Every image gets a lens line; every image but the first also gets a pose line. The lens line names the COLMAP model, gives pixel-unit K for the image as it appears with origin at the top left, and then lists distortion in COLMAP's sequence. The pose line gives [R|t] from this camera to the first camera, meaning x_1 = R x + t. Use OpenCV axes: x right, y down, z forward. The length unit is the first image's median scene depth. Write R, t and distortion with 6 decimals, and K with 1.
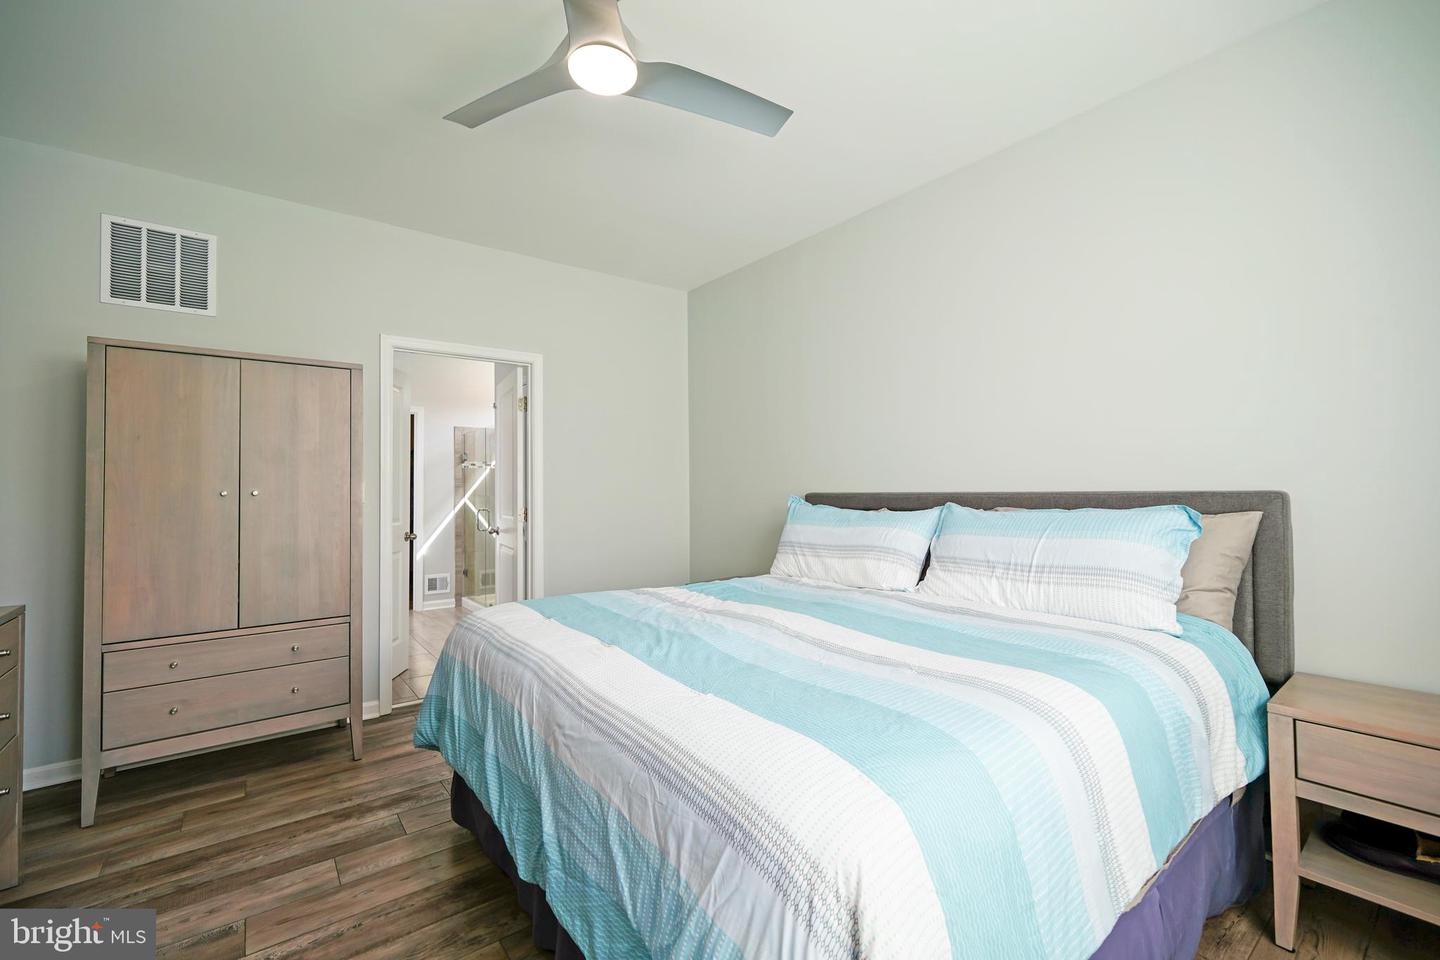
lens RADIAL K [[609.0, 0, 710.6], [0, 609.0, 475.9], [0, 0, 1]] dist [-0.005168, 0.003204]
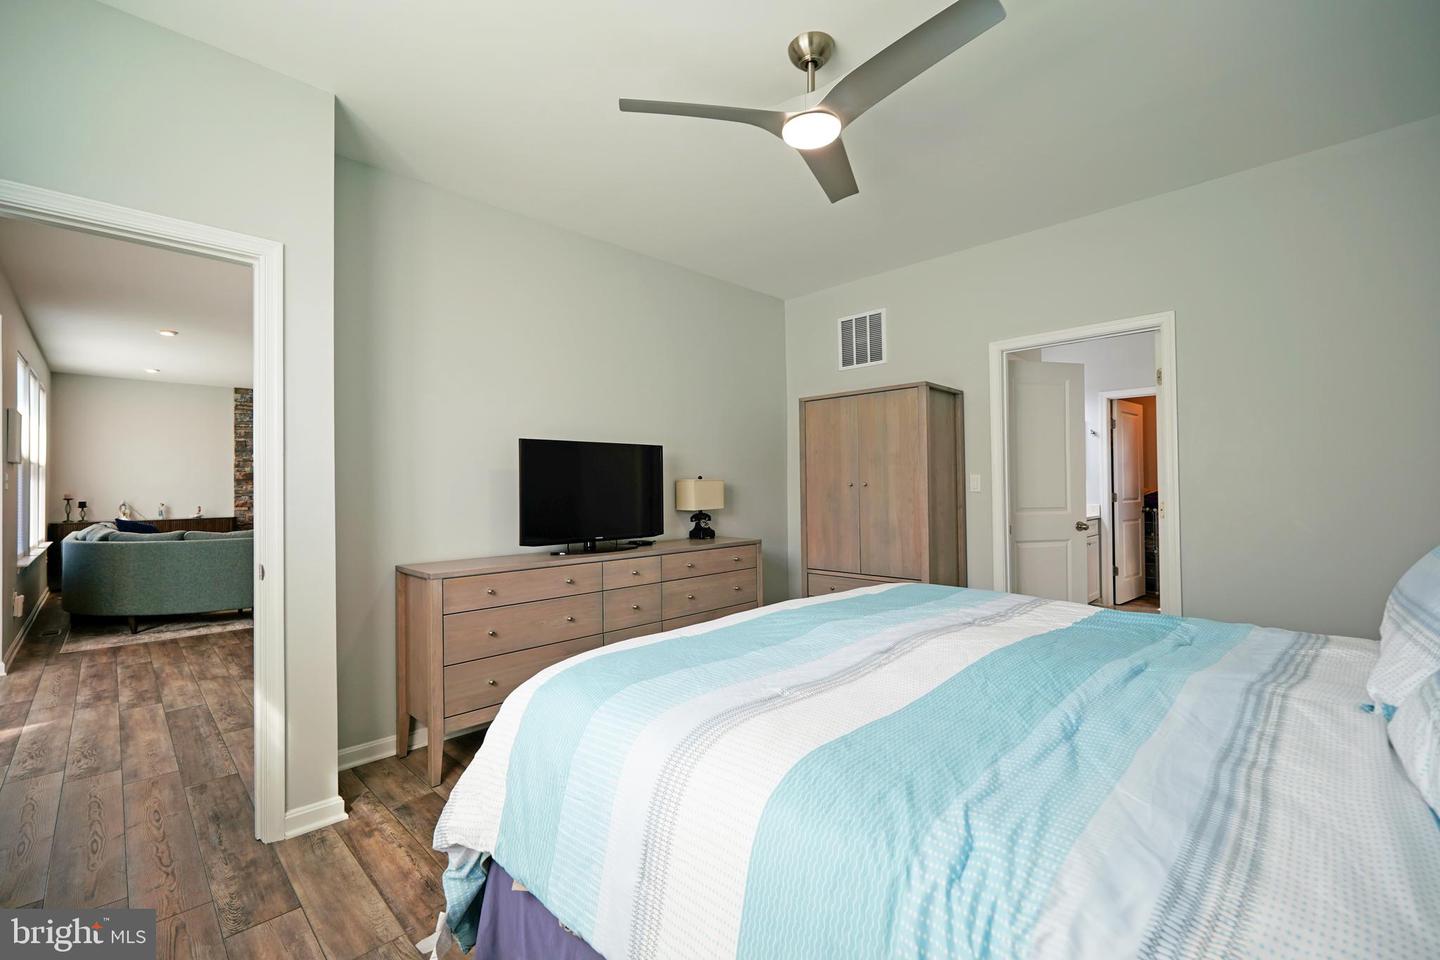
lens RADIAL K [[609.0, 0, 715.7], [0, 609.0, 477.9], [0, 0, 1]] dist [-0.005168, 0.003204]
pose [[0.145721, -0.006520, -0.989304, 0.616595], [0.039656, 0.999213, -0.000744, -0.000575], [0.988531, -0.039124, 0.145865, 0.393304]]
